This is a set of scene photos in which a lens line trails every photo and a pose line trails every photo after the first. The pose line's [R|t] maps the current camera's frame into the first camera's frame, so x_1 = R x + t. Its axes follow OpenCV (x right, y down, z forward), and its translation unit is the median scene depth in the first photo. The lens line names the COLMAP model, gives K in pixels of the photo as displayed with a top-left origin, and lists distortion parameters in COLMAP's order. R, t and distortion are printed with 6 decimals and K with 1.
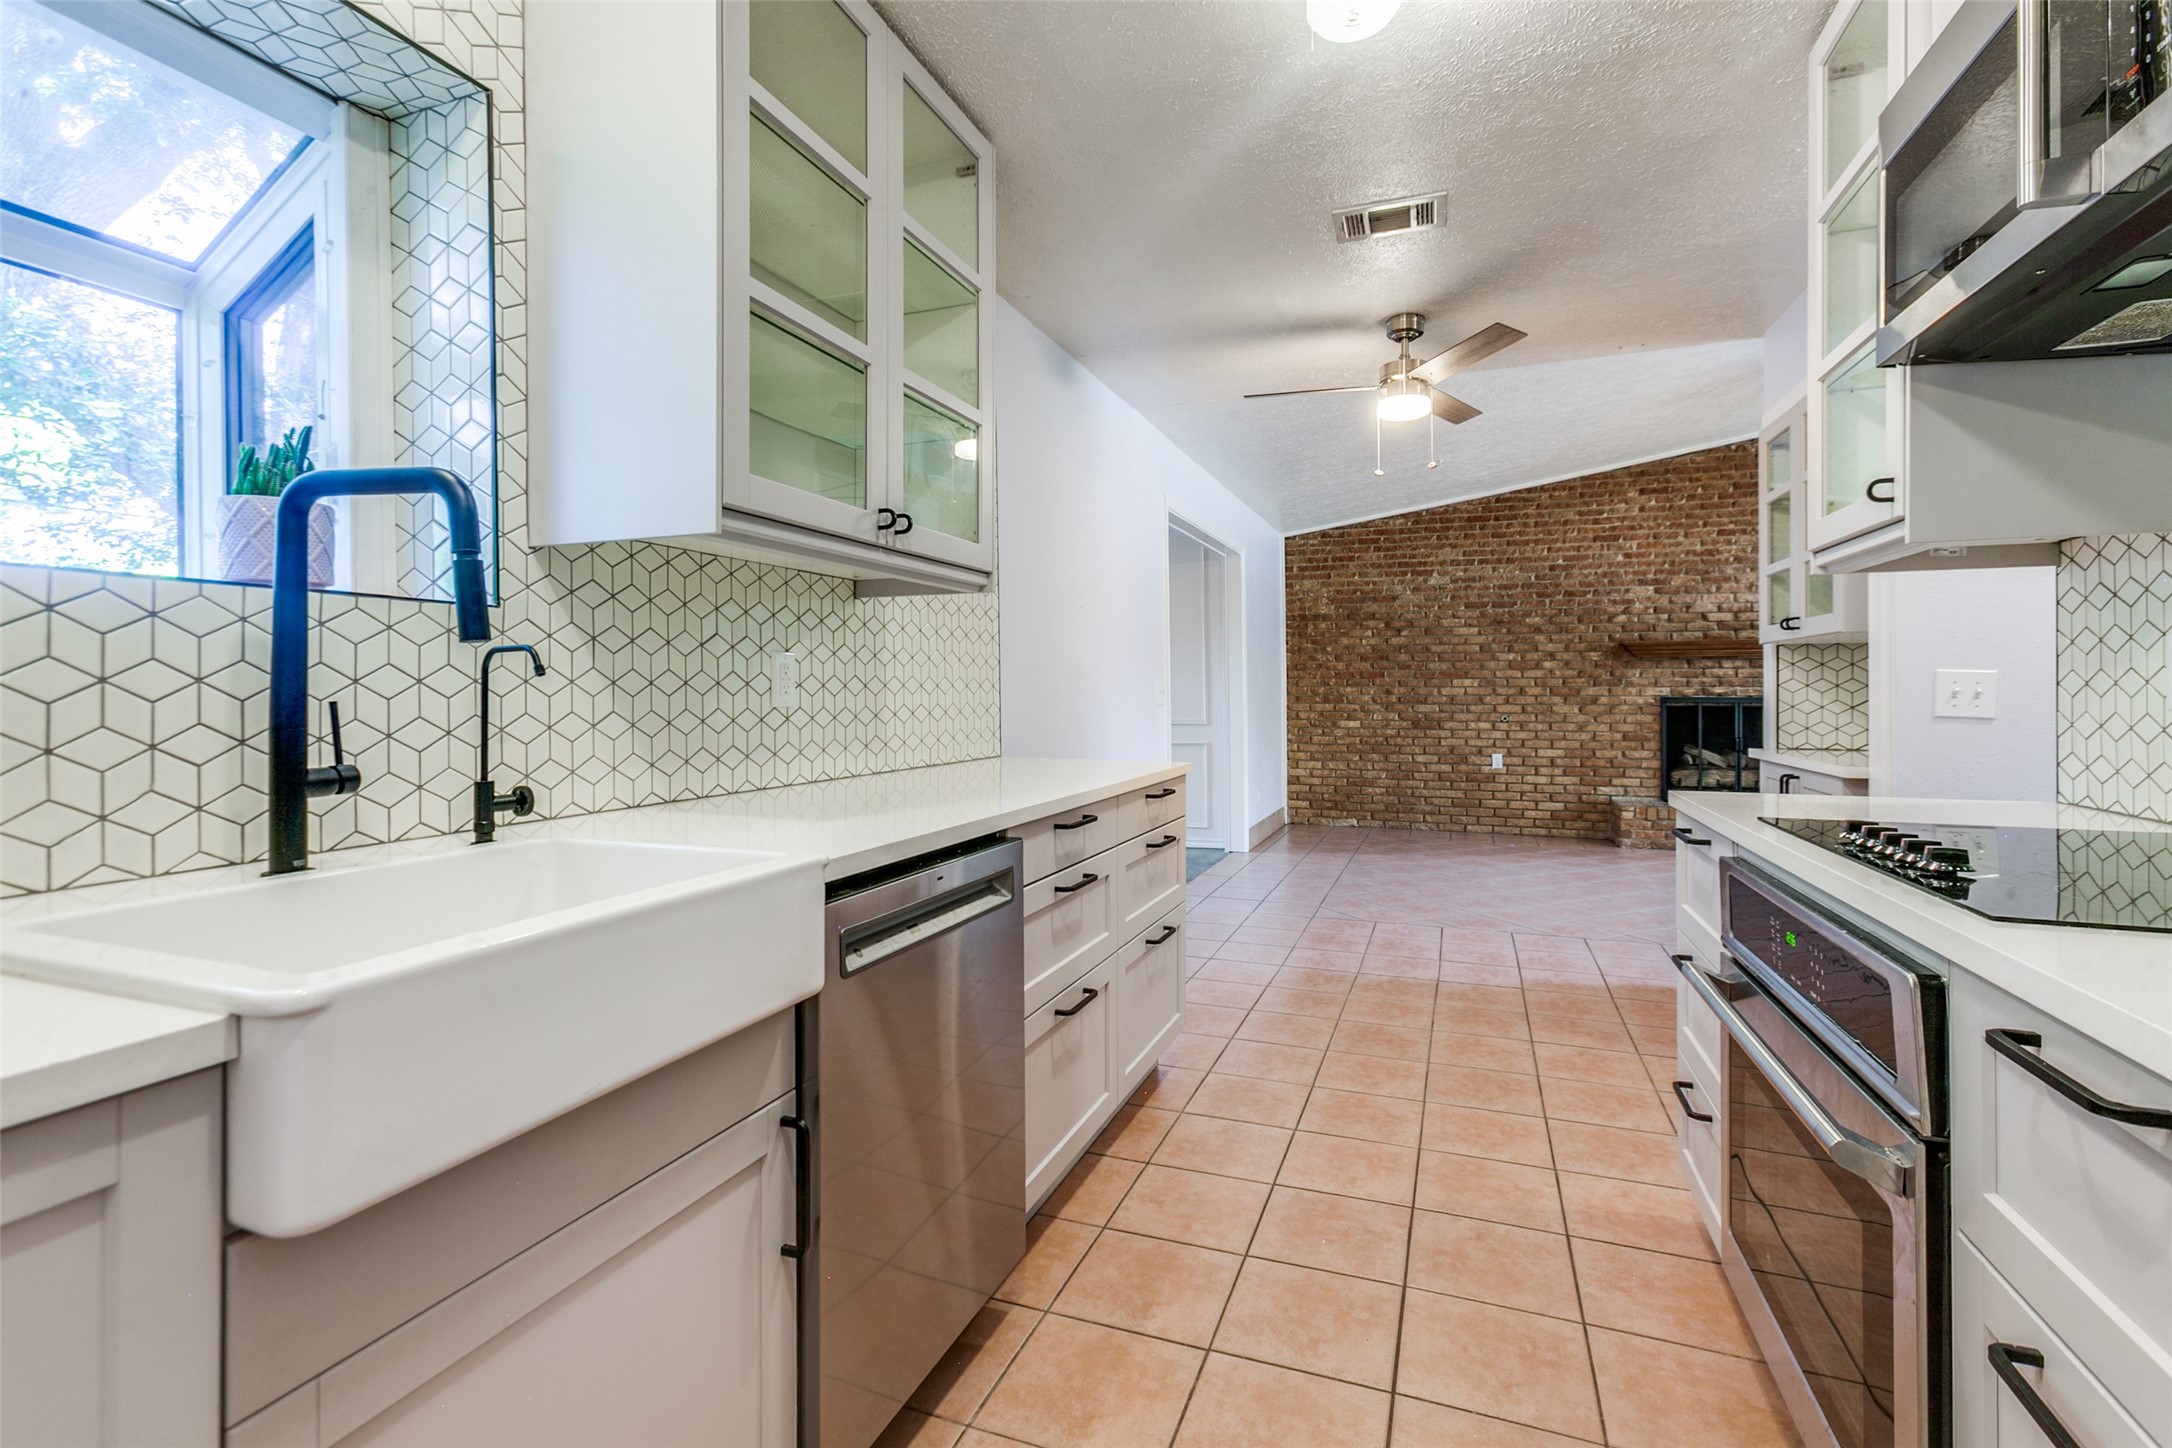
lens RADIAL K [[970.6, 0, 1093.3], [0, 970.6, 710.5], [0, 0, 1]] dist [-0.001506, -0.000022]
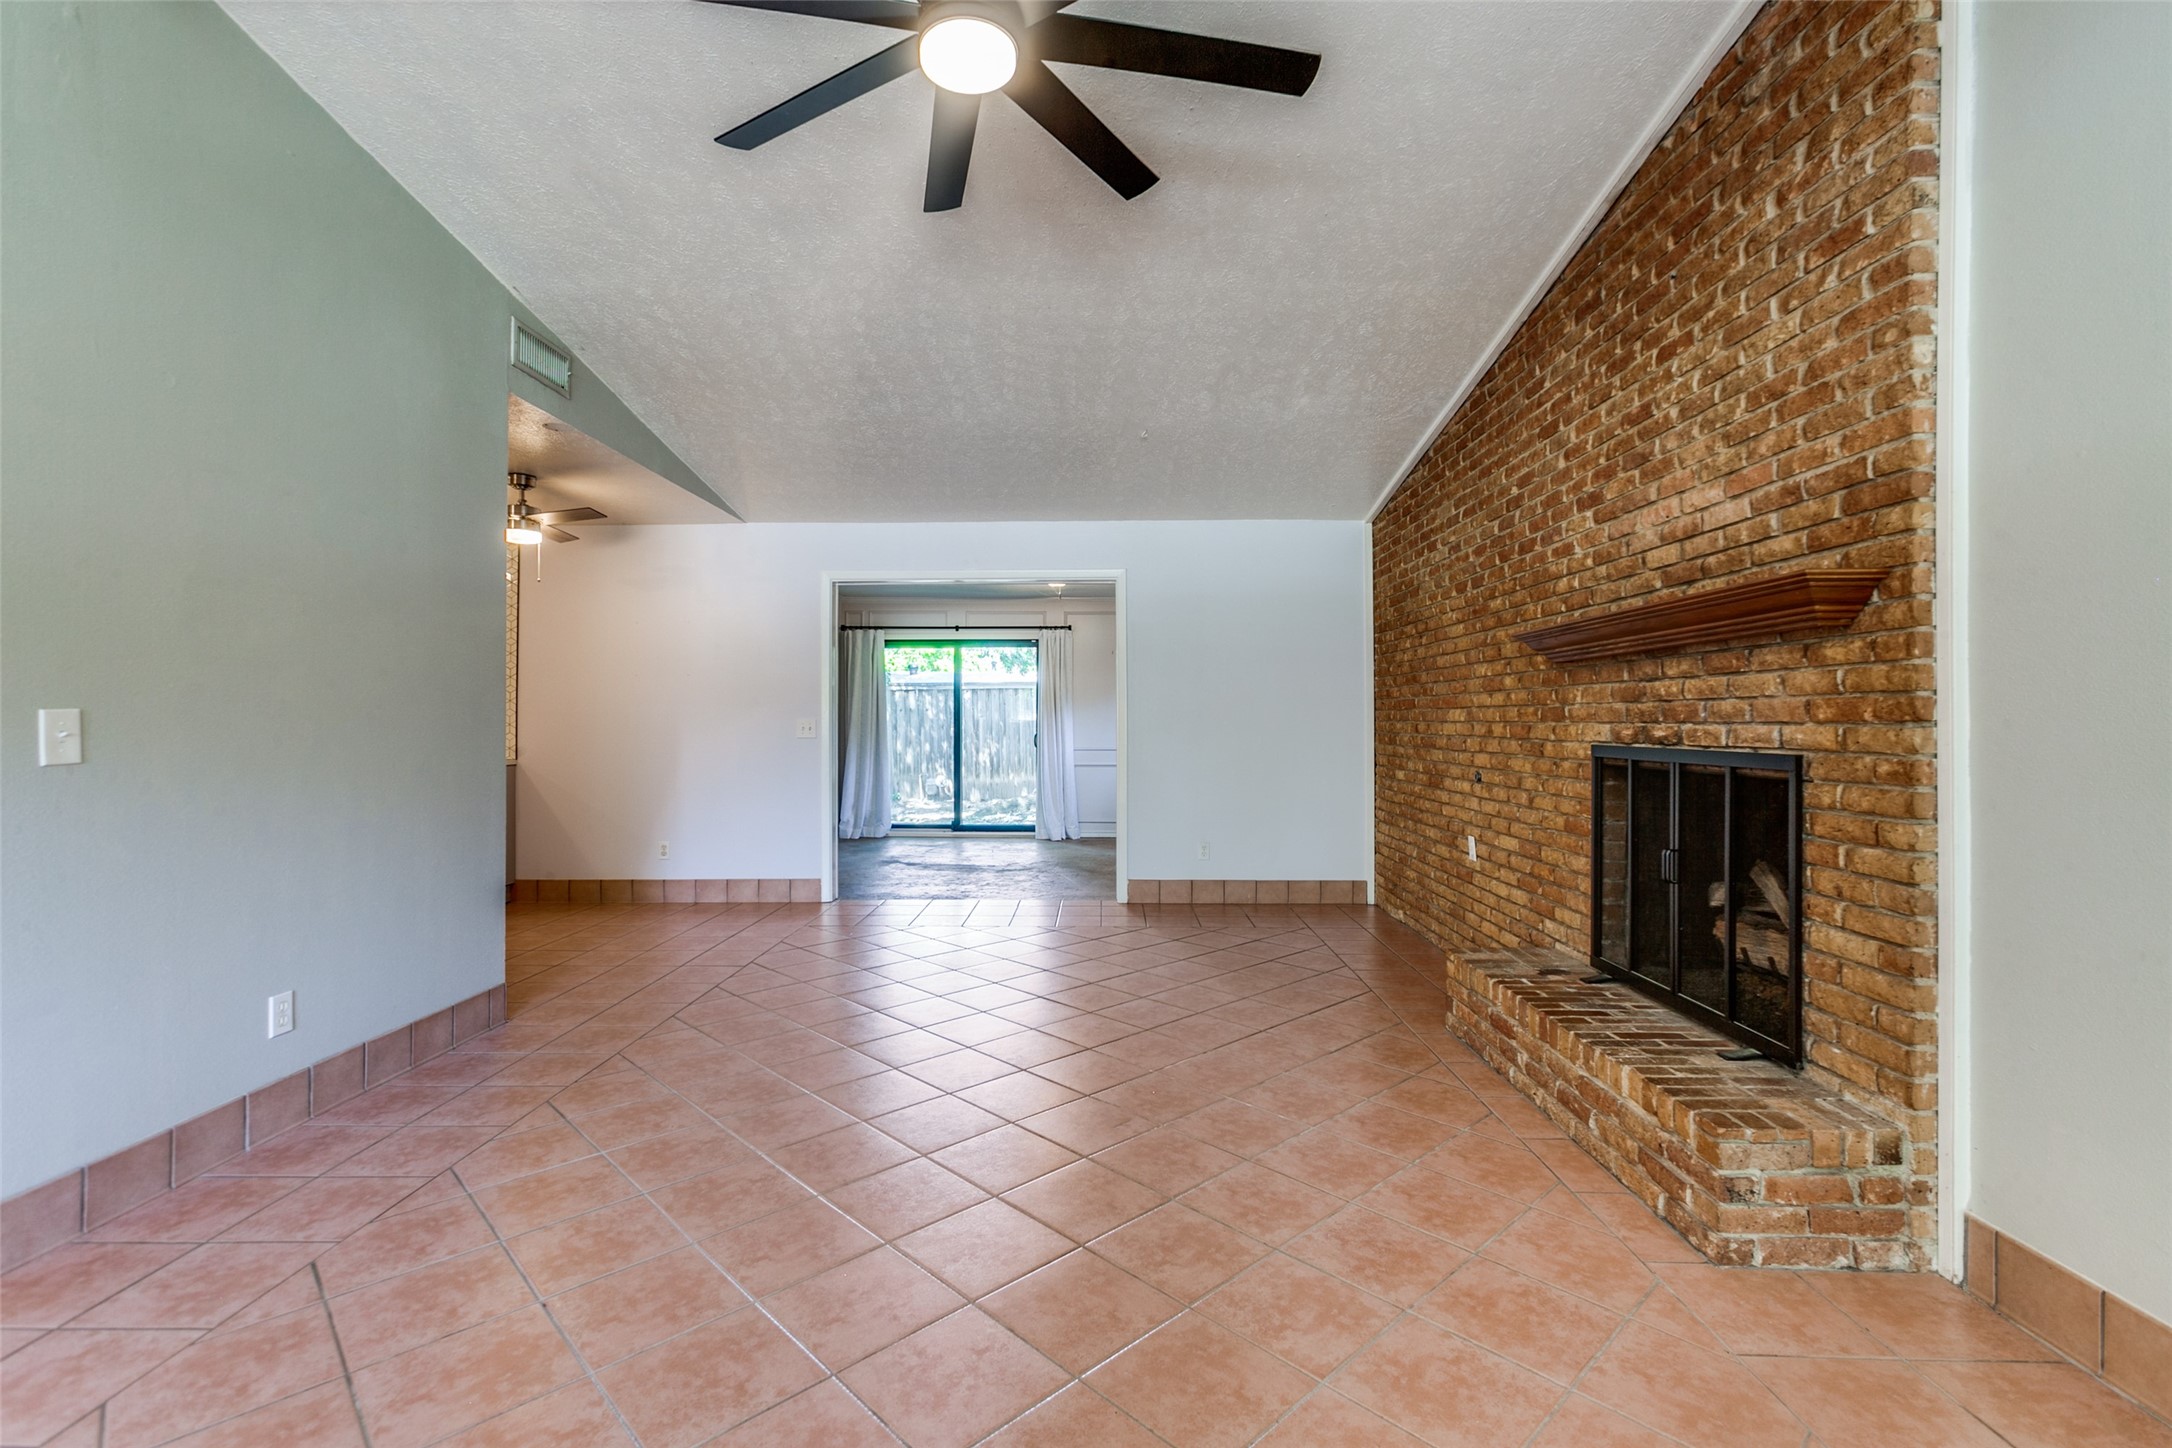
lens RADIAL K [[970.6, 0, 1093.3], [0, 970.6, 710.5], [0, 0, 1]] dist [-0.001506, -0.000022]
pose [[0.329881, -0.008627, -0.943983, 0.943165], [-0.019789, 0.999675, -0.016051, -0.018098], [0.943815, 0.023975, 0.329603, 0.619651]]
